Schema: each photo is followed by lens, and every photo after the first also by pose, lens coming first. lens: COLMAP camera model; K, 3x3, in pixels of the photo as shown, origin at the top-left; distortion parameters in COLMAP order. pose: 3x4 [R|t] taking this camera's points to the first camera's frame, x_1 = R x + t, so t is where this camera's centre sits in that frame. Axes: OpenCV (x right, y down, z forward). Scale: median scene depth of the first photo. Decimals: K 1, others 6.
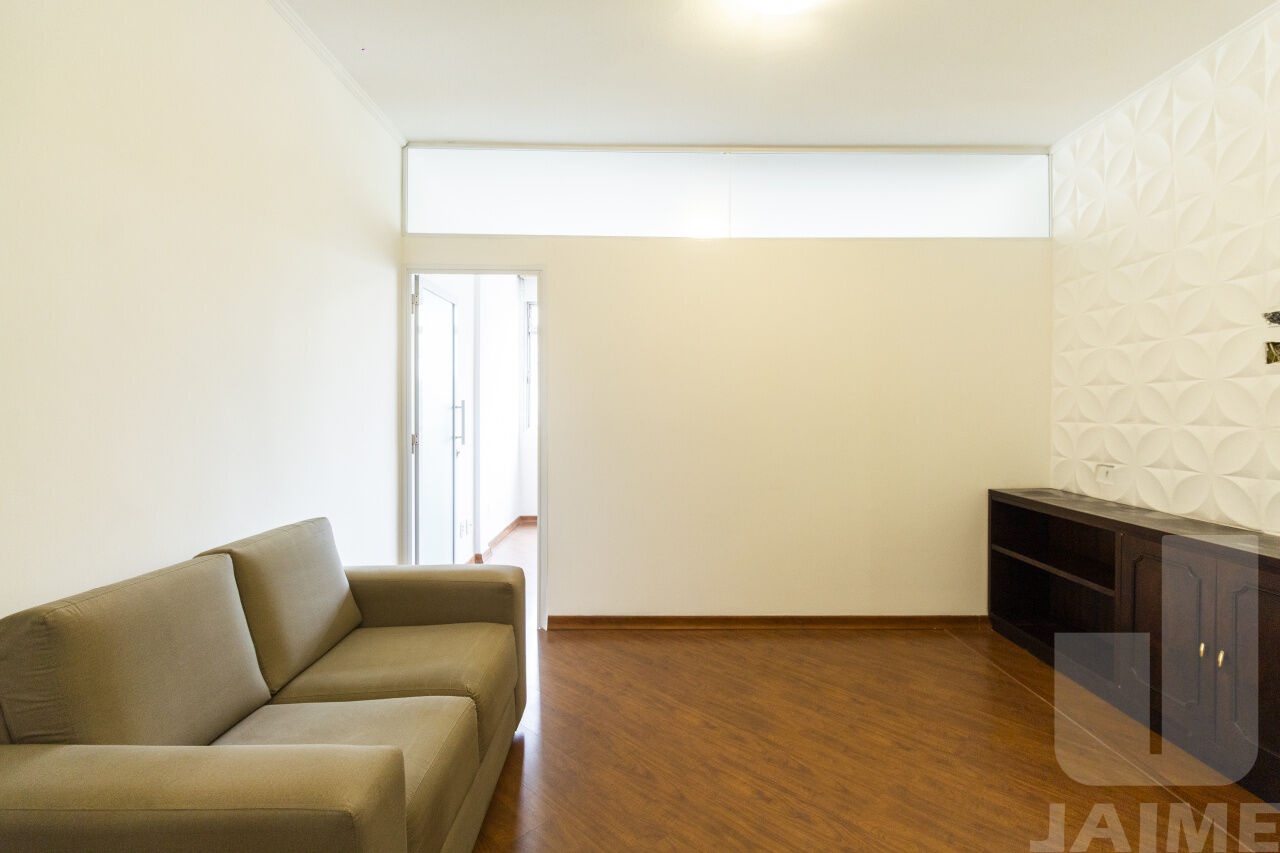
lens RADIAL K [[614.1, 0, 646.0], [0, 614.1, 412.3], [0, 0, 1]] dist [0.005292, 0.000409]
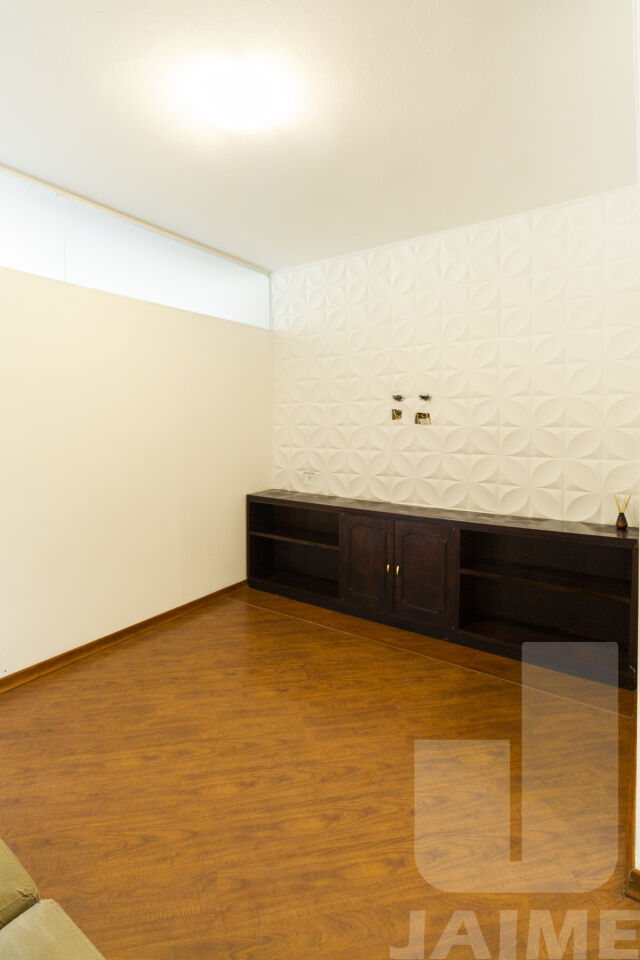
lens RADIAL K [[472.8, 0, 319.7], [0, 472.8, 435.4], [0, 0, 1]] dist [0.000718, -0.000597]
pose [[0.566827, -0.029841, 0.823296, -0.350027], [0.007466, 0.999489, 0.031086, -0.065976], [-0.823803, -0.011473, 0.566760, 0.268424]]
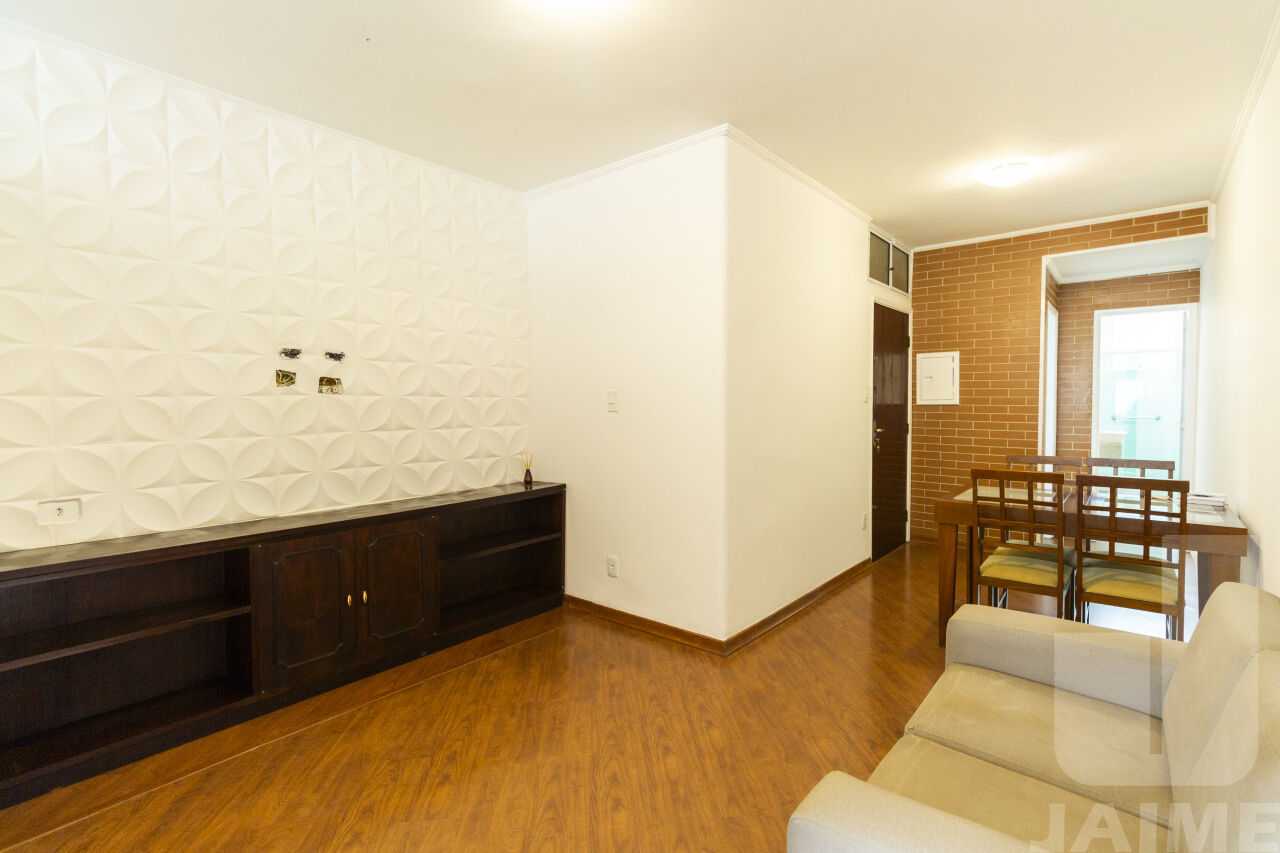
lens RADIAL K [[597.8, 0, 675.6], [0, 597.8, 421.6], [0, 0, 1]] dist [-0.002316, 0.000192]
pose [[-0.796769, -0.022963, 0.603848, -0.357015], [0.003441, 0.999089, 0.042534, -0.047005], [-0.604274, 0.035968, -0.795964, 1.272211]]
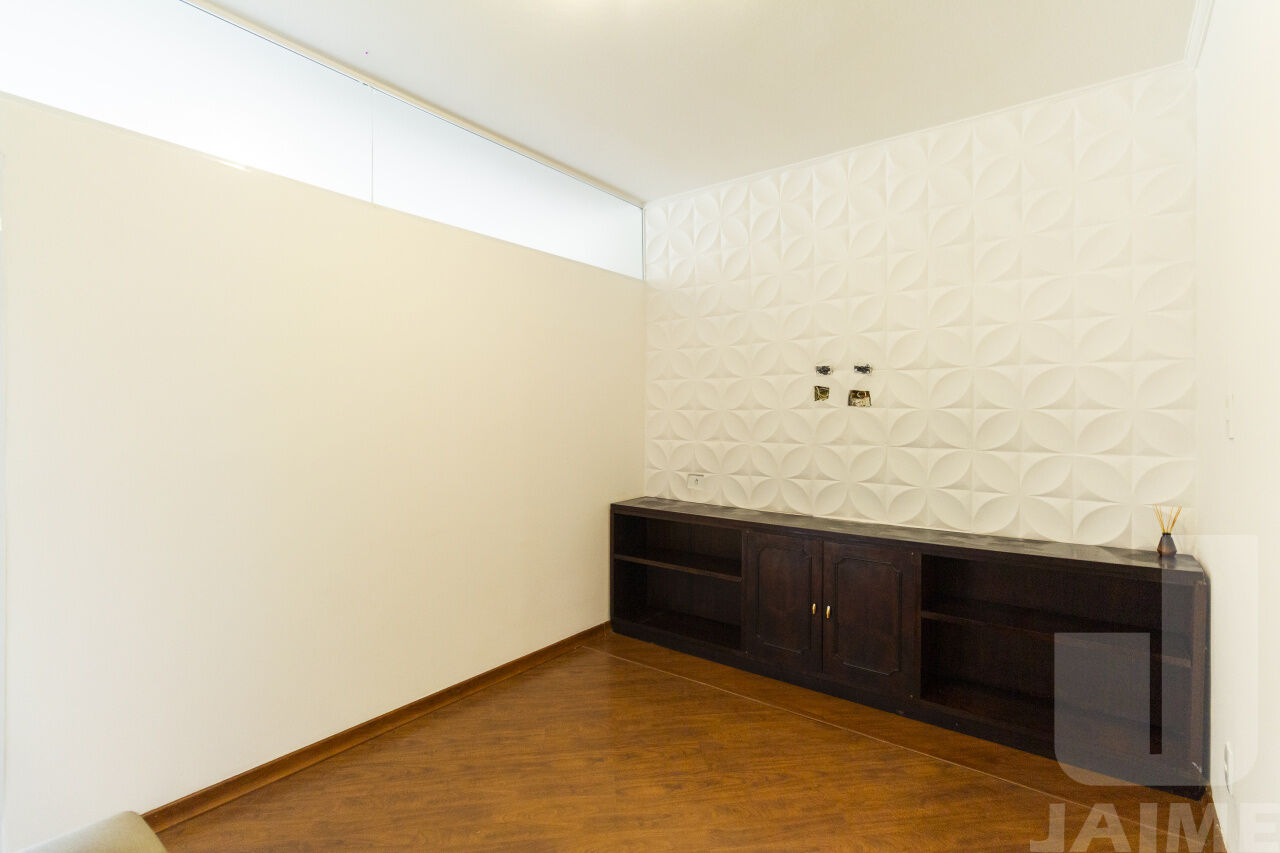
lens RADIAL K [[602.7, 0, 664.6], [0, 602.7, 417.7], [0, 0, 1]] dist [0.001384, 0.000070]
pose [[0.592527, -0.006630, 0.805523, -0.302216], [0.003588, 0.999978, 0.005591, -0.040370], [-0.805543, -0.000423, 0.592538, 0.375972]]
